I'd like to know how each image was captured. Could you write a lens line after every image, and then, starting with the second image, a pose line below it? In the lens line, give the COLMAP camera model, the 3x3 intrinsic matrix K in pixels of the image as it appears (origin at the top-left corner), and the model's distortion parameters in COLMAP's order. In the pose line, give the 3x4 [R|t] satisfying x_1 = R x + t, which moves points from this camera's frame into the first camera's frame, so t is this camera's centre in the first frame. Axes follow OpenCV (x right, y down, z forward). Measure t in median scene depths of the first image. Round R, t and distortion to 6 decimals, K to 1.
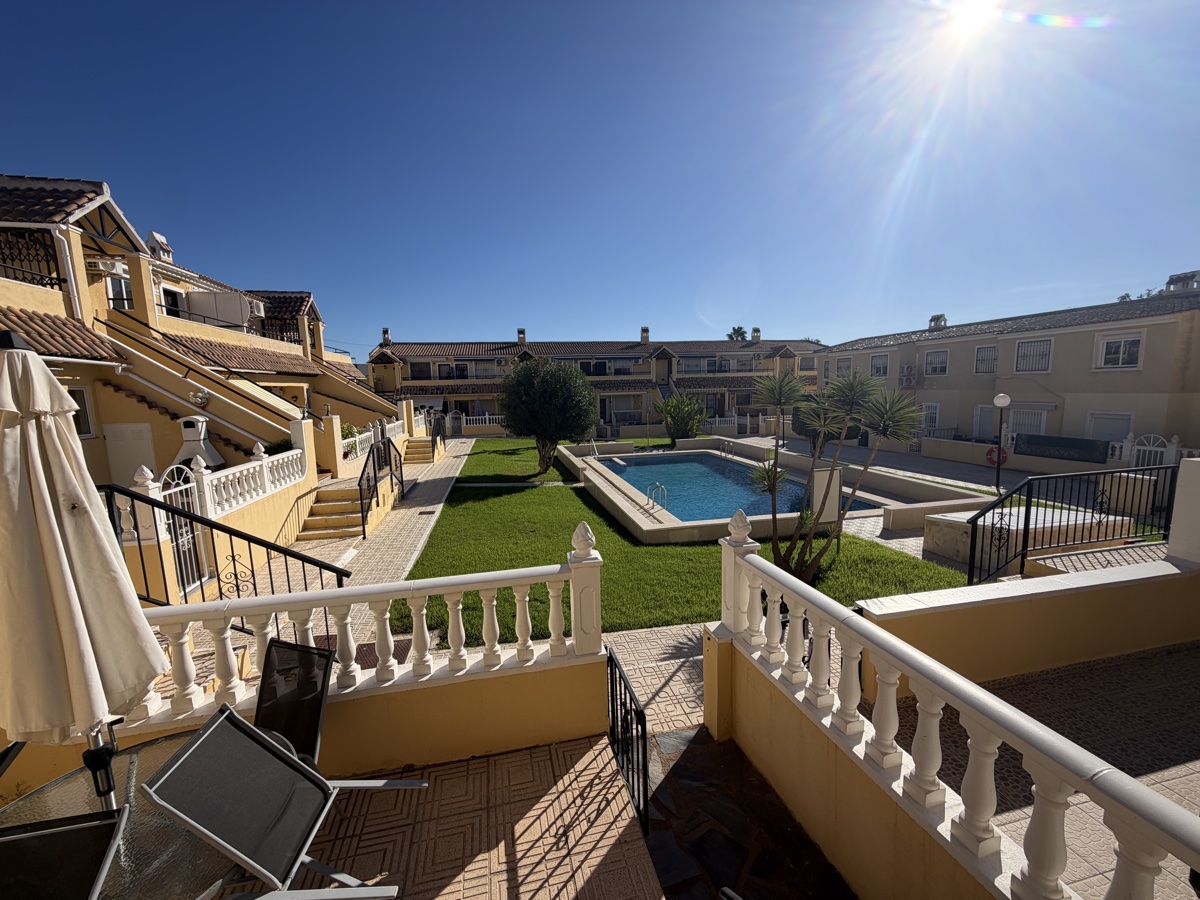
lens RADIAL K [[477.7, 0, 598.0], [0, 477.7, 452.2], [0, 0, 1]] dist [0.000662, -0.000120]
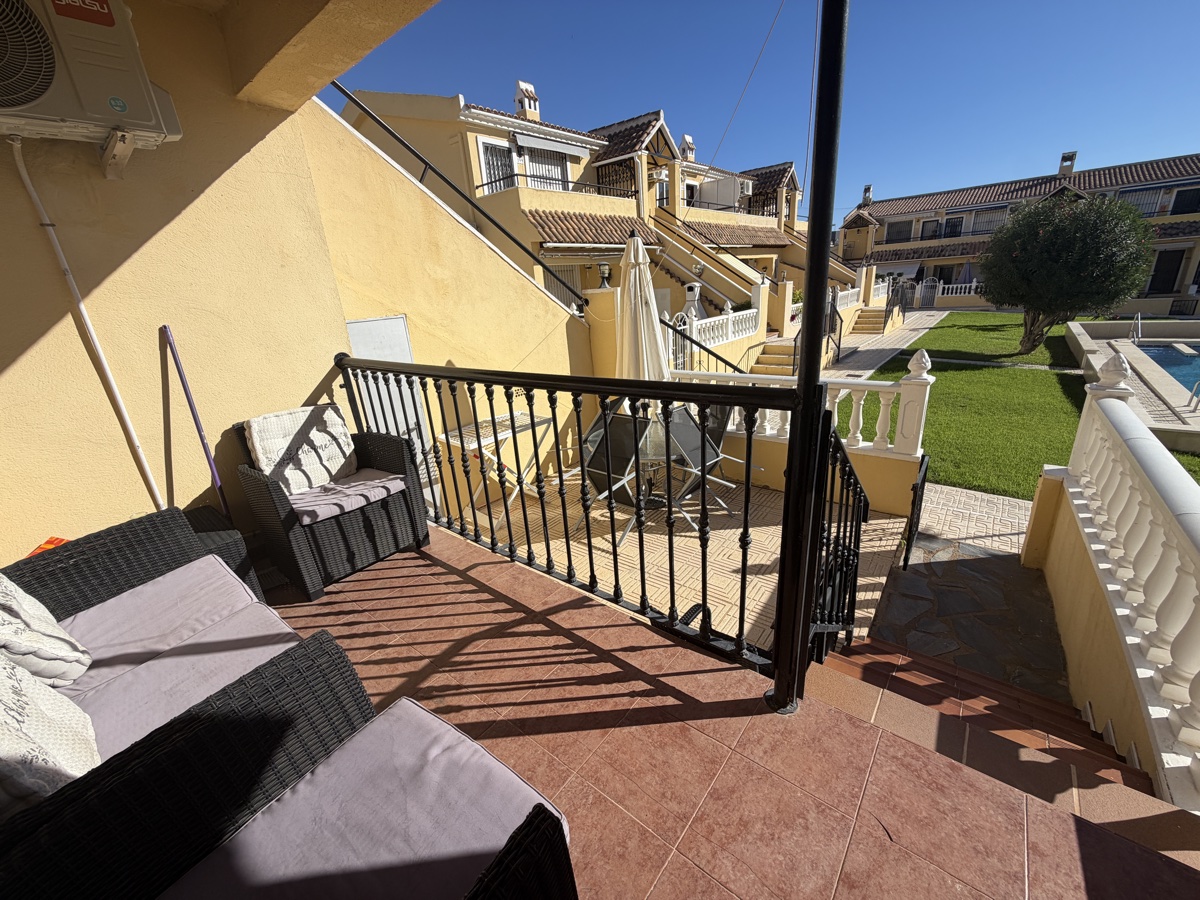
lens RADIAL K [[477.7, 0, 598.0], [0, 477.7, 452.2], [0, 0, 1]] dist [0.000662, -0.000120]
pose [[0.626316, 0.239704, -0.741802, 0.100253], [-0.046700, 0.961381, 0.271229, 0.024899], [0.778169, -0.135233, 0.613323, -0.106134]]
